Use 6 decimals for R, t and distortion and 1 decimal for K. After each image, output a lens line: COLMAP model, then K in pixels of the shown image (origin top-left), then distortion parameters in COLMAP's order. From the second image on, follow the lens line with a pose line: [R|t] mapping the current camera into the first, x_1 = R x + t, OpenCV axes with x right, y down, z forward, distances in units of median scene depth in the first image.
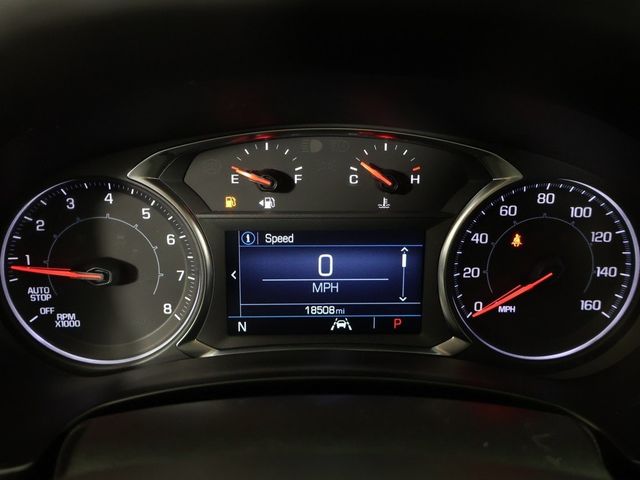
lens RADIAL K [[744.7, 0, 320.0], [0, 744.7, 240.0], [0, 0, 1]] dist [0.006409, 0.002457]
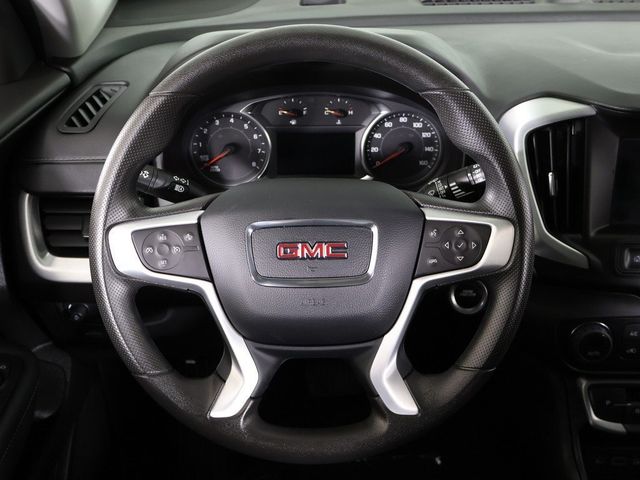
lens RADIAL K [[744.7, 0, 320.0], [0, 744.7, 240.0], [0, 0, 1]] dist [0.006409, 0.002457]
pose [[0.999577, 0.000564, -0.029085, 0.095719], [0.003179, 0.991703, 0.128510, 0.023542], [0.028916, -0.128549, 0.991282, -1.571856]]
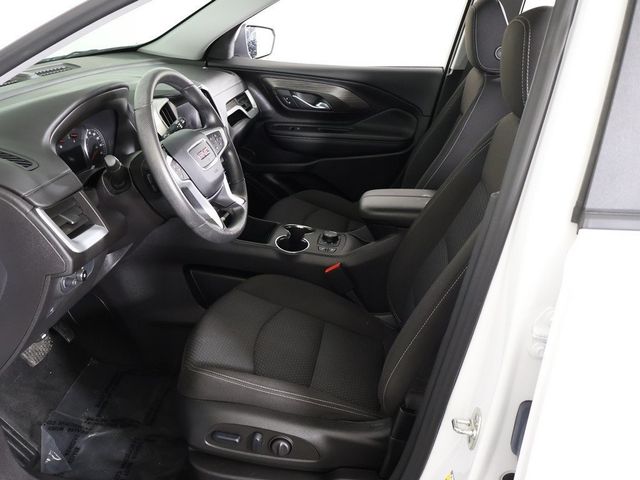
lens RADIAL K [[609.3, 0, 319.9], [0, 609.3, 227.7], [0, 0, 1]] dist [-0.011655, -0.003427]
pose [[0.203932, -0.372853, 0.905203, -3.171785], [0.355054, 0.889849, 0.286539, -0.109119], [-0.912331, 0.262962, 0.313851, -1.419296]]
